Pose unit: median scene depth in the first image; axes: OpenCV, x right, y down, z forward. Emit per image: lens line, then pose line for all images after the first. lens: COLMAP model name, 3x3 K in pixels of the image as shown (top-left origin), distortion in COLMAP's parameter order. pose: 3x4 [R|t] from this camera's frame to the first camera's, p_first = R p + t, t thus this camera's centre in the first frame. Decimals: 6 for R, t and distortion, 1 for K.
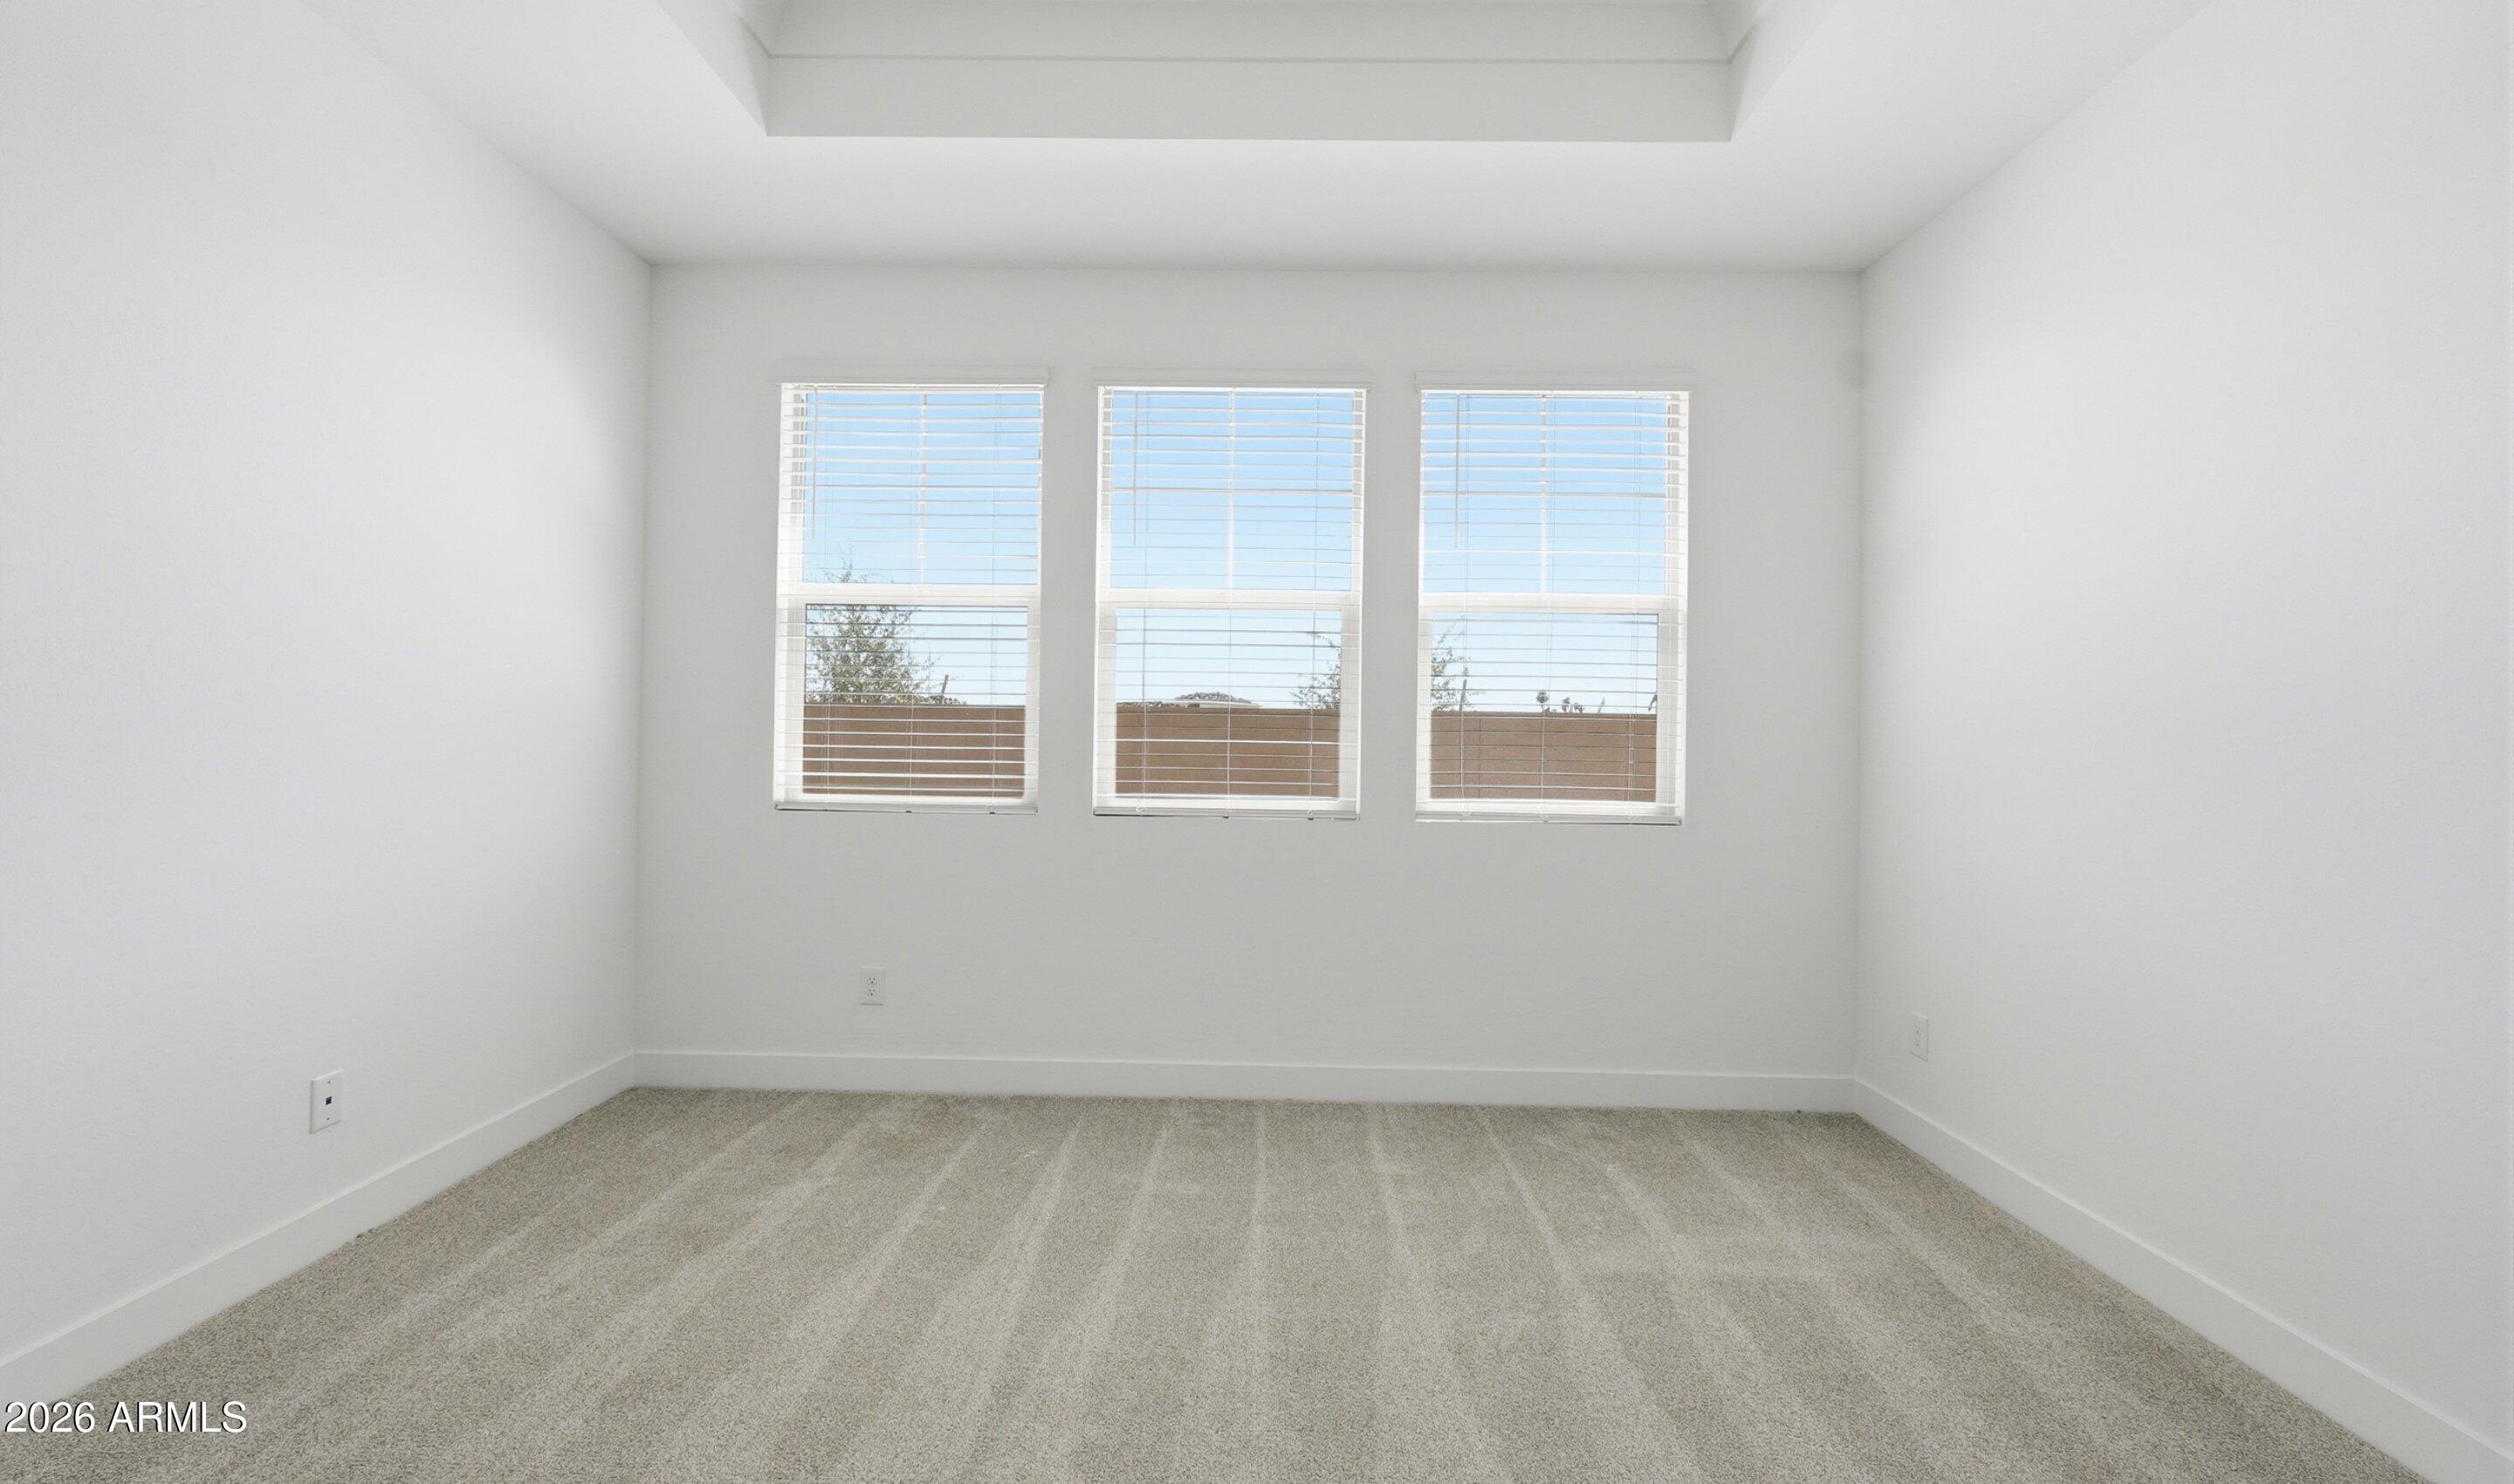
lens RADIAL K [[1042.3, 0, 1266.1], [0, 1042.3, 734.0], [0, 0, 1]] dist [0.001774, 0.000487]
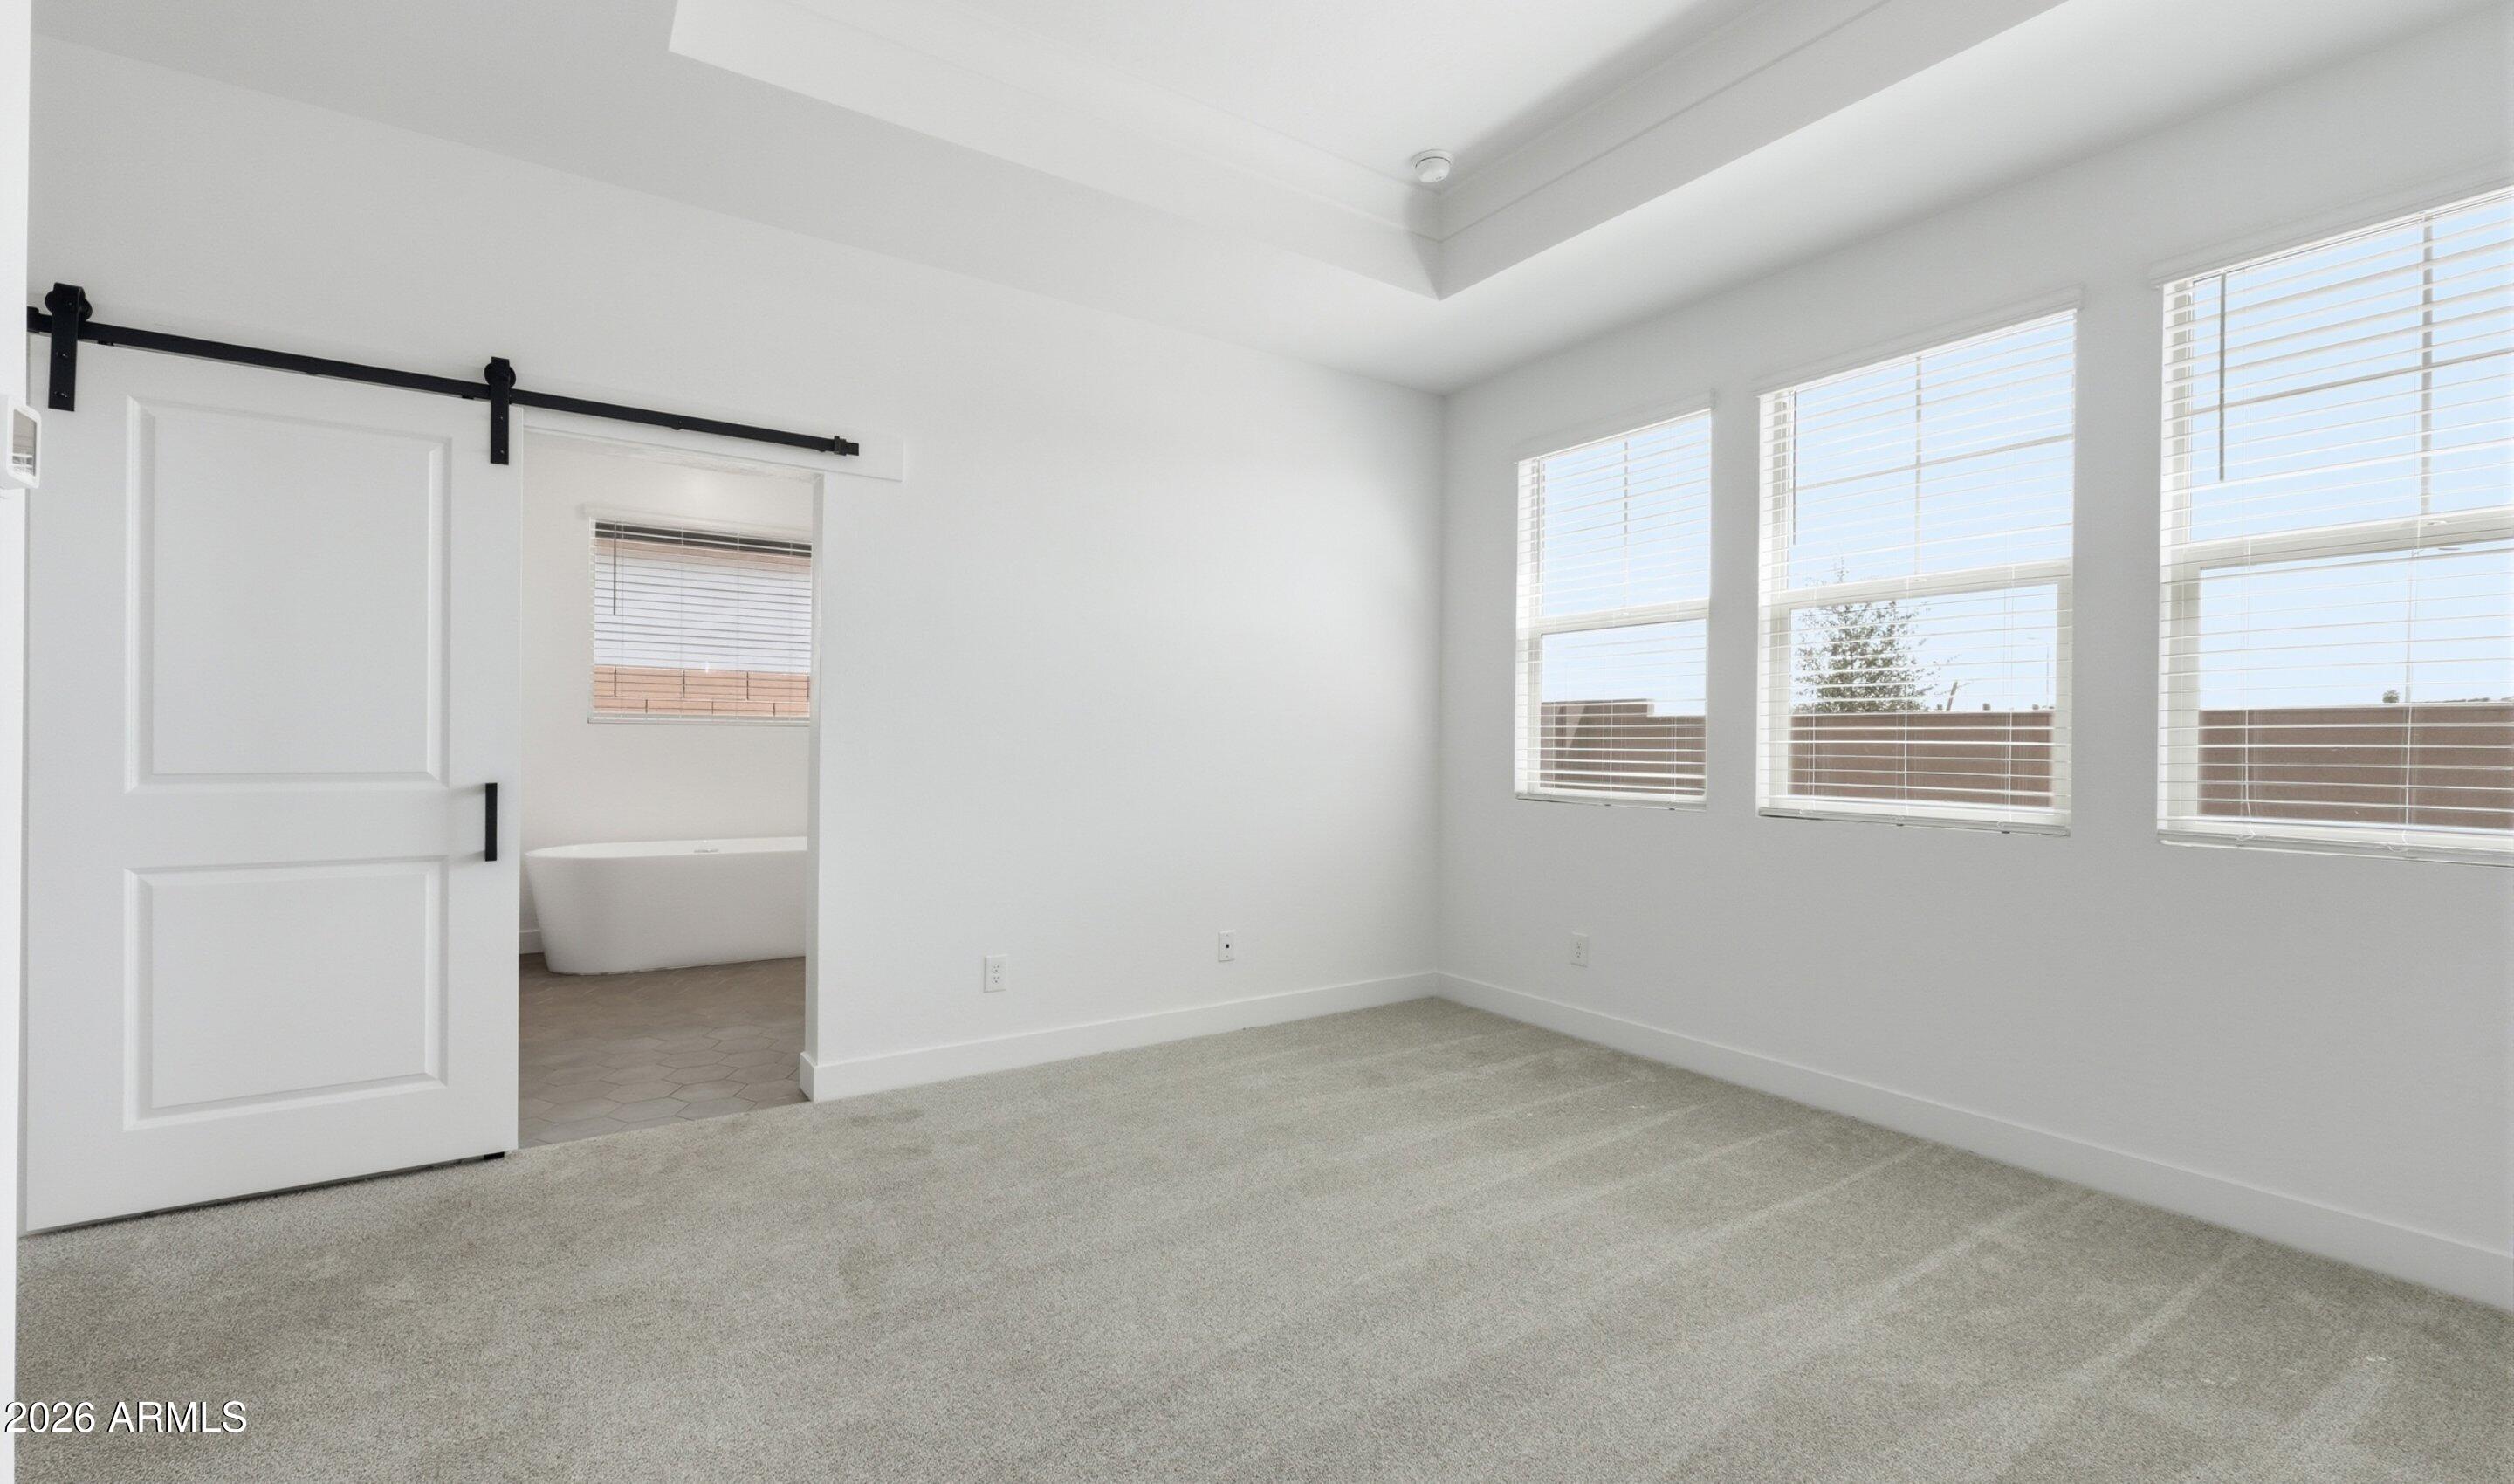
lens RADIAL K [[1042.3, 0, 1237.3], [0, 1042.3, 744.8], [0, 0, 1]] dist [0.001774, 0.000487]
pose [[0.572878, -0.006293, -0.819616, 0.416141], [0.007493, 0.999969, -0.002441, 0.008132], [0.819606, -0.004743, 0.572908, -0.003339]]
